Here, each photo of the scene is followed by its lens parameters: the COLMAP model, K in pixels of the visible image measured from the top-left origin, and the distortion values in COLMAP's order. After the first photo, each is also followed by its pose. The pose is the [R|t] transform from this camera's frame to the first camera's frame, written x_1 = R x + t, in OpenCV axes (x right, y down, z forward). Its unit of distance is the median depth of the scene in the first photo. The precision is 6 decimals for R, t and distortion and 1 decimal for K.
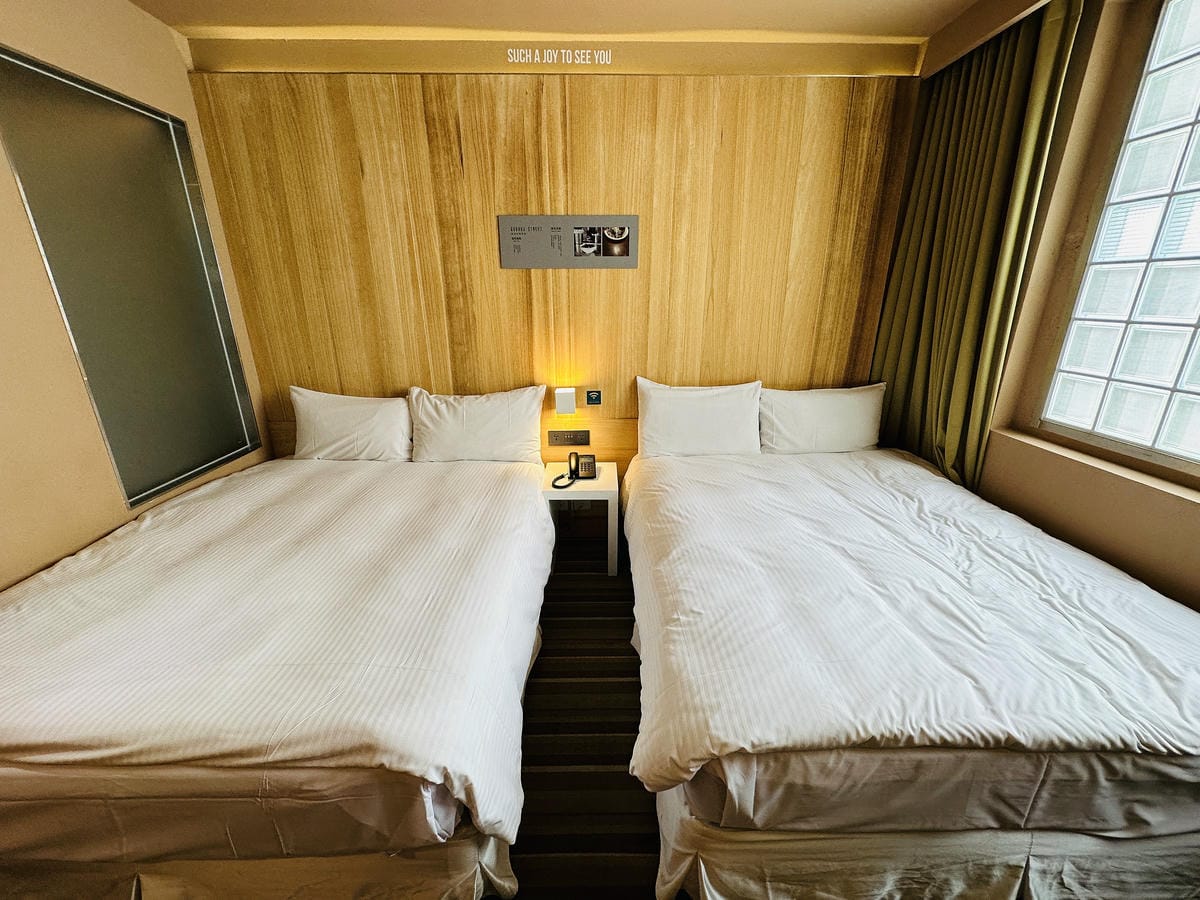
lens RADIAL K [[480.2, 0, 603.0], [0, 480.2, 447.6], [0, 0, 1]] dist [0.000439, 0.000036]
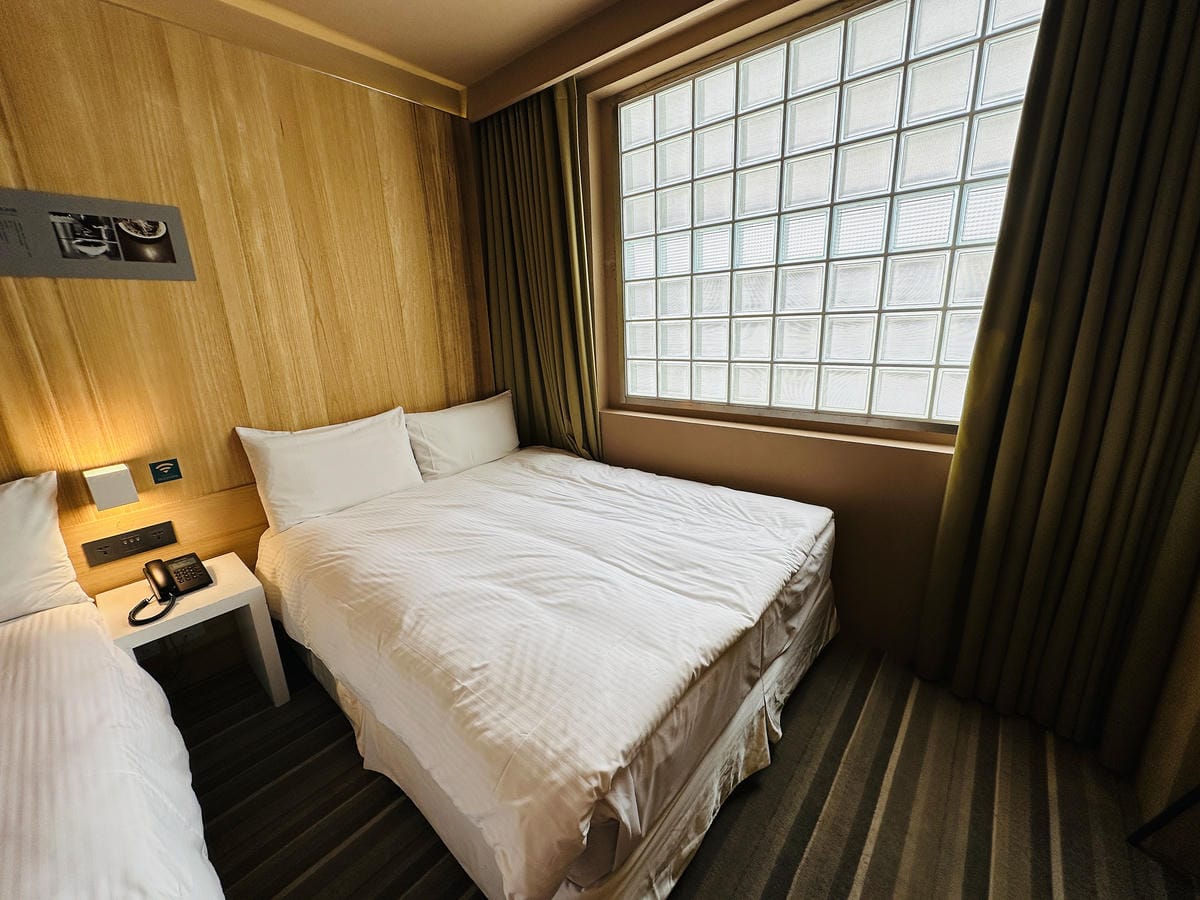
lens RADIAL K [[480.2, 0, 600.5], [0, 480.2, 447.4], [0, 0, 1]] dist [0.000439, 0.000036]
pose [[0.659187, -0.220124, 0.719039, -0.102137], [0.272283, 0.961181, 0.044634, -0.001433], [-0.700952, 0.166360, 0.693535, 0.121666]]
